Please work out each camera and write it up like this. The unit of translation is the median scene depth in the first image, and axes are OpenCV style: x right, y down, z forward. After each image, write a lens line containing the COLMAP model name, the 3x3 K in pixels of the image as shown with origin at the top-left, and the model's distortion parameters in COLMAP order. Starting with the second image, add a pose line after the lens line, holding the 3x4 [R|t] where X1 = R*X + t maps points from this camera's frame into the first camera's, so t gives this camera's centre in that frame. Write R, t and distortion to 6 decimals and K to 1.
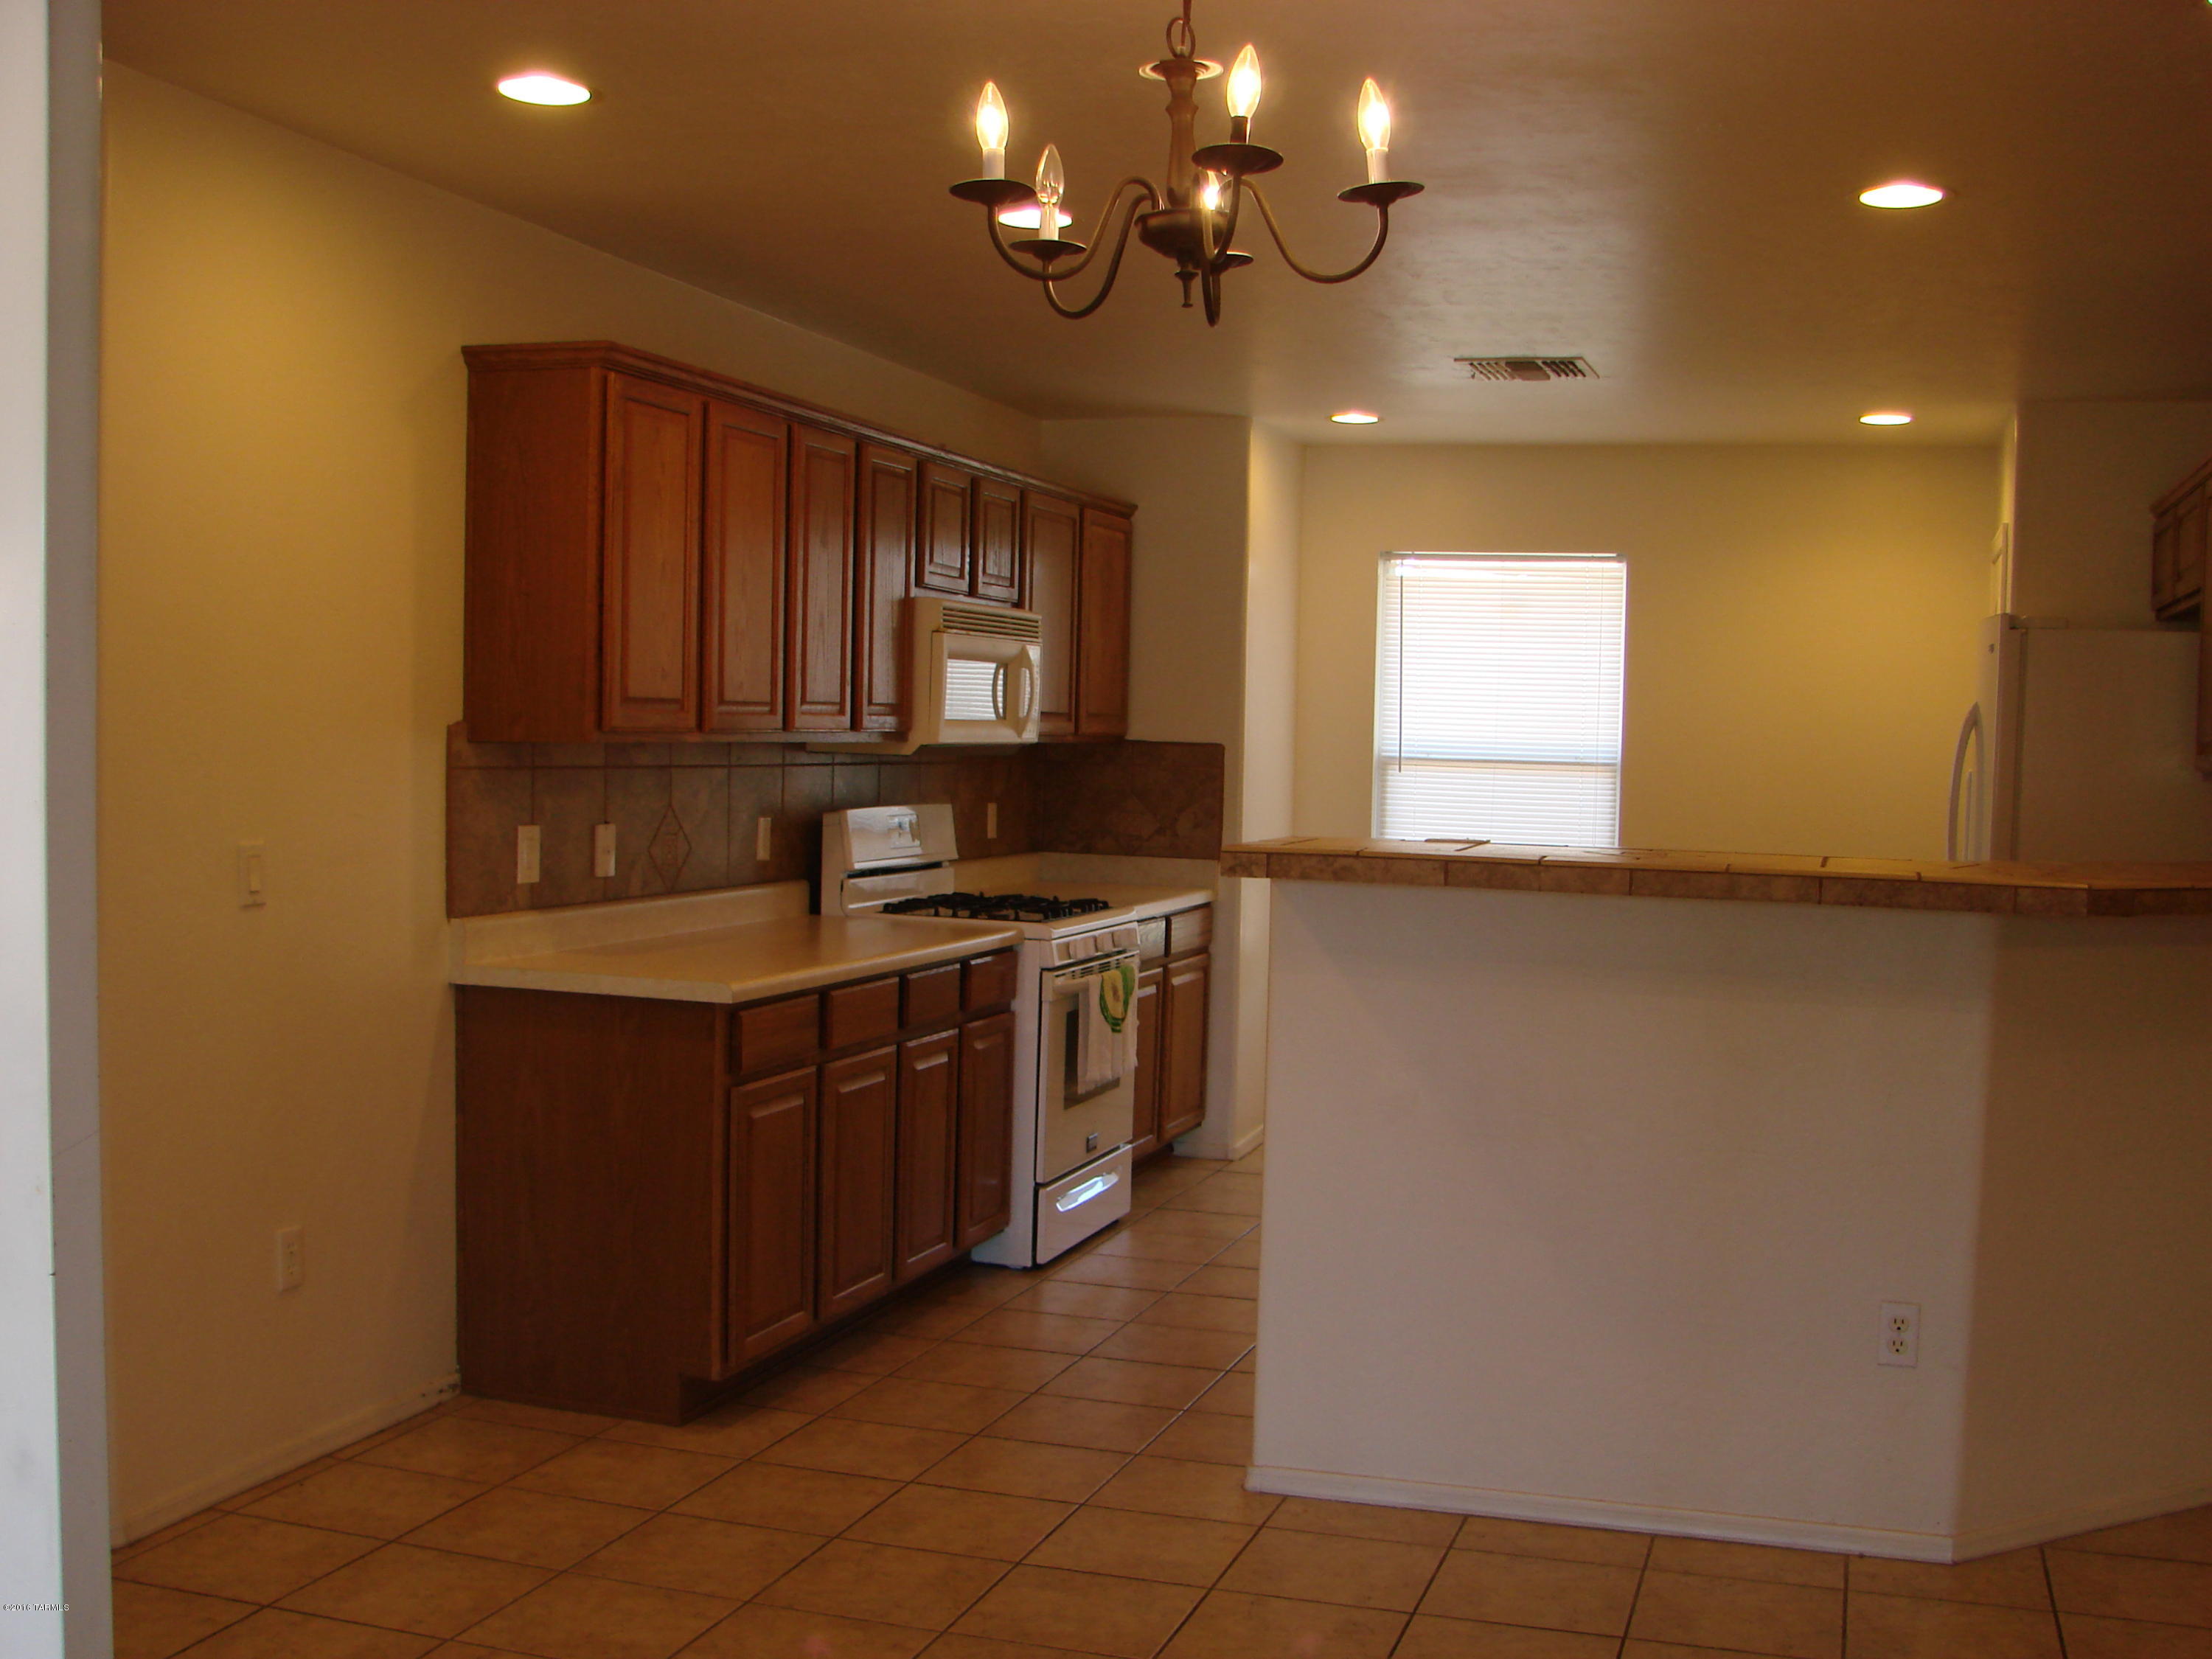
lens RADIAL K [[2365.3, 0, 1105.1], [0, 2365.3, 910.3], [0, 0, 1]] dist [-0.200921, 0.226464]
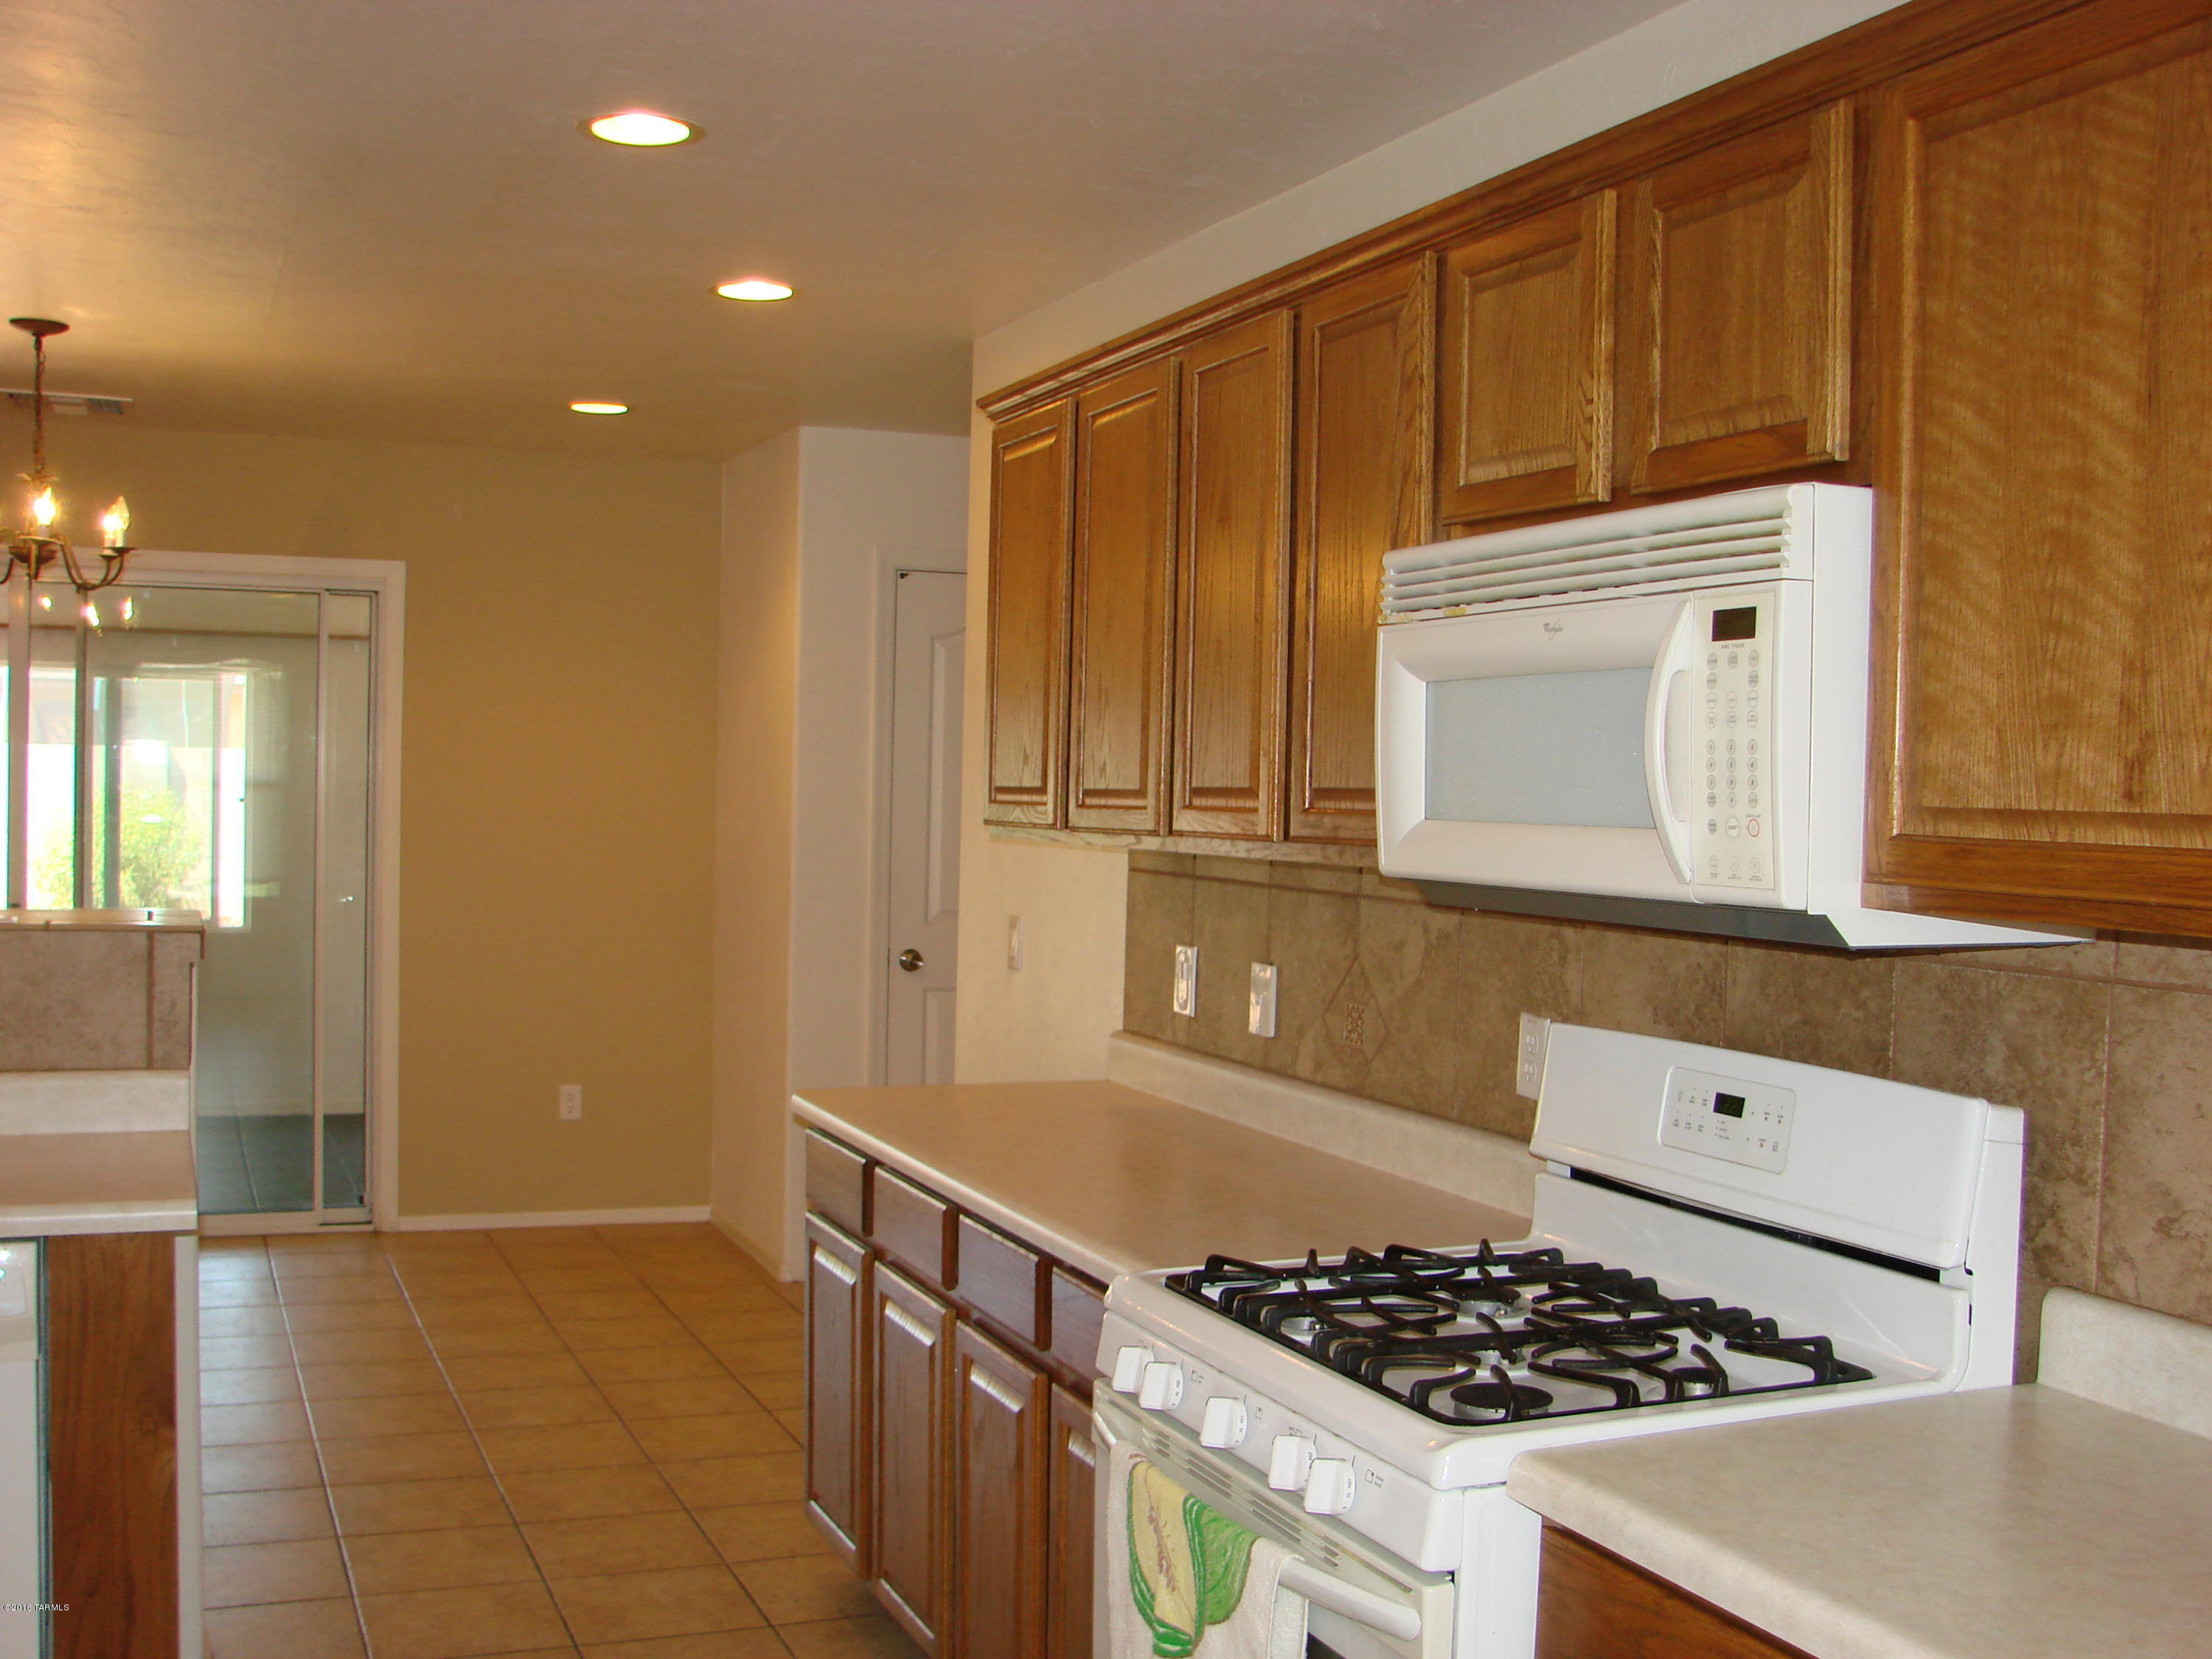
lens RADIAL K [[2365.3, 0, 1105.1], [0, 2365.3, 910.3], [0, 0, 1]] dist [-0.200921, 0.226464]
pose [[-0.758307, -0.009716, -0.651826, 0.304989], [-0.092300, 0.991416, 0.092601, -0.117202], [0.645331, 0.130384, -0.752694, 1.522896]]
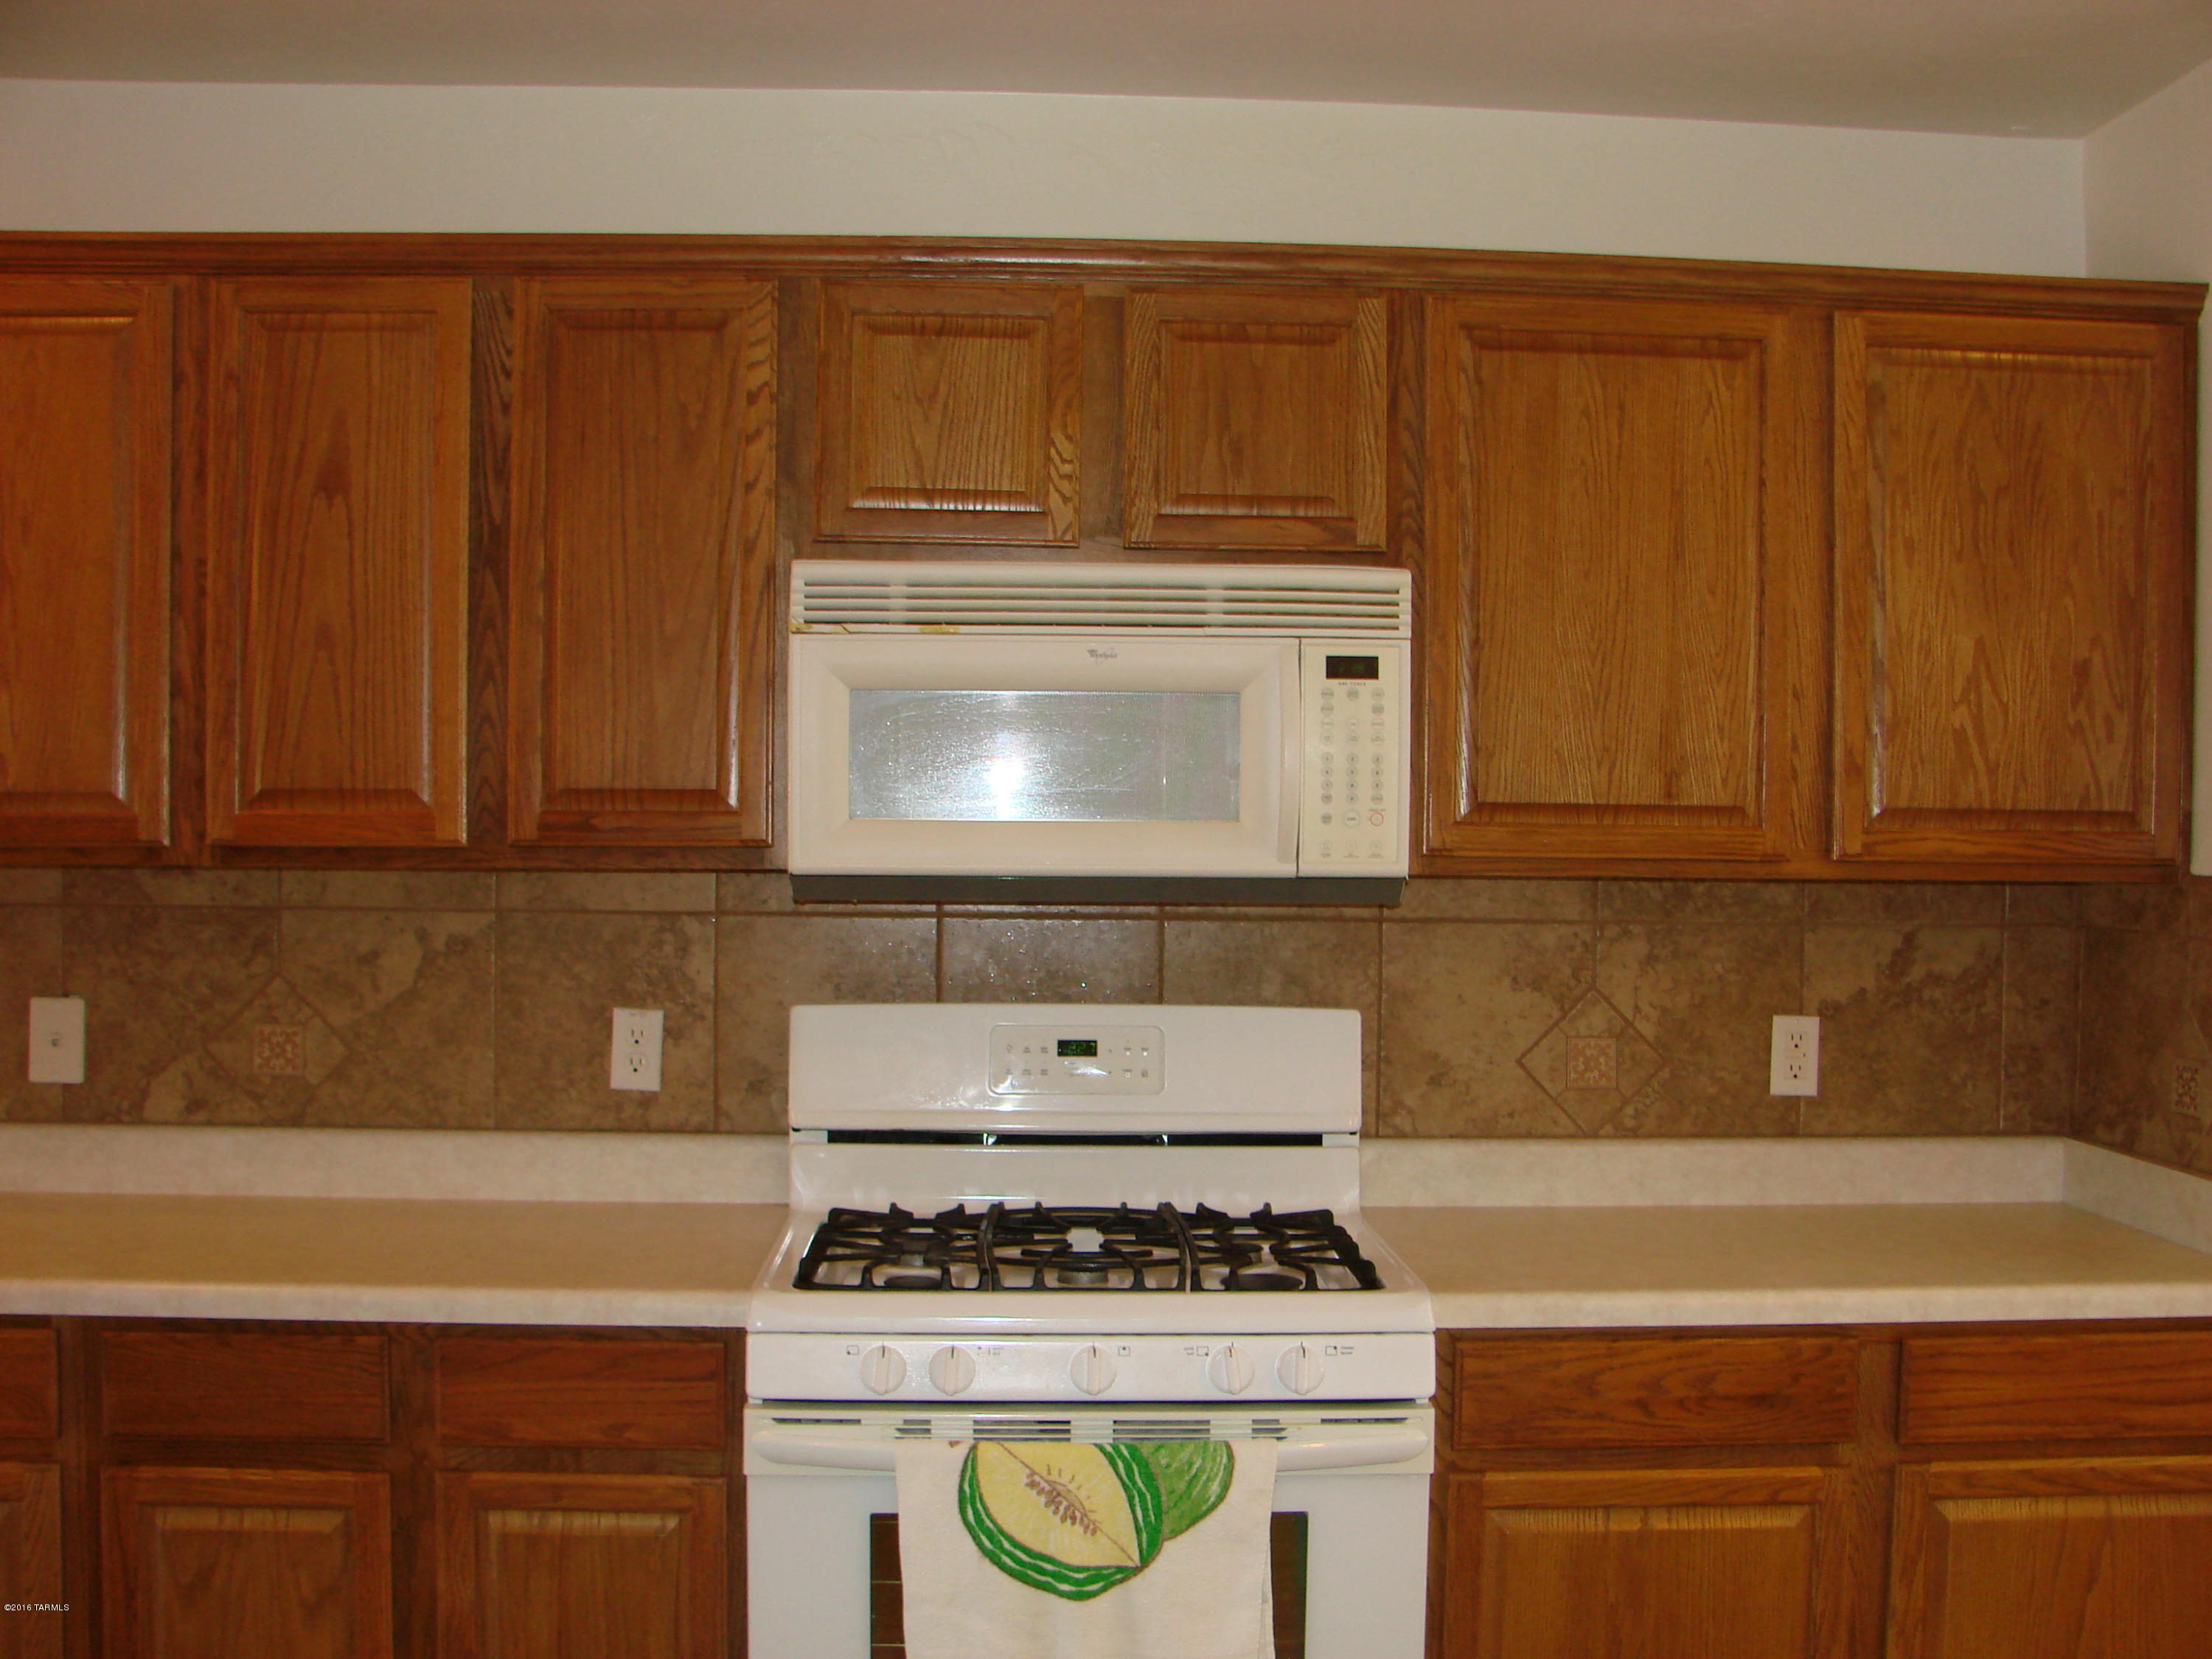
lens RADIAL K [[2365.3, 0, 1105.1], [0, 2365.3, 910.3], [0, 0, 1]] dist [-0.200921, 0.226464]
pose [[0.346536, 0.008696, -0.937996, 0.452834], [-0.072590, 0.997207, -0.017573, -0.069431], [0.935224, 0.074178, 0.346199, 1.048684]]
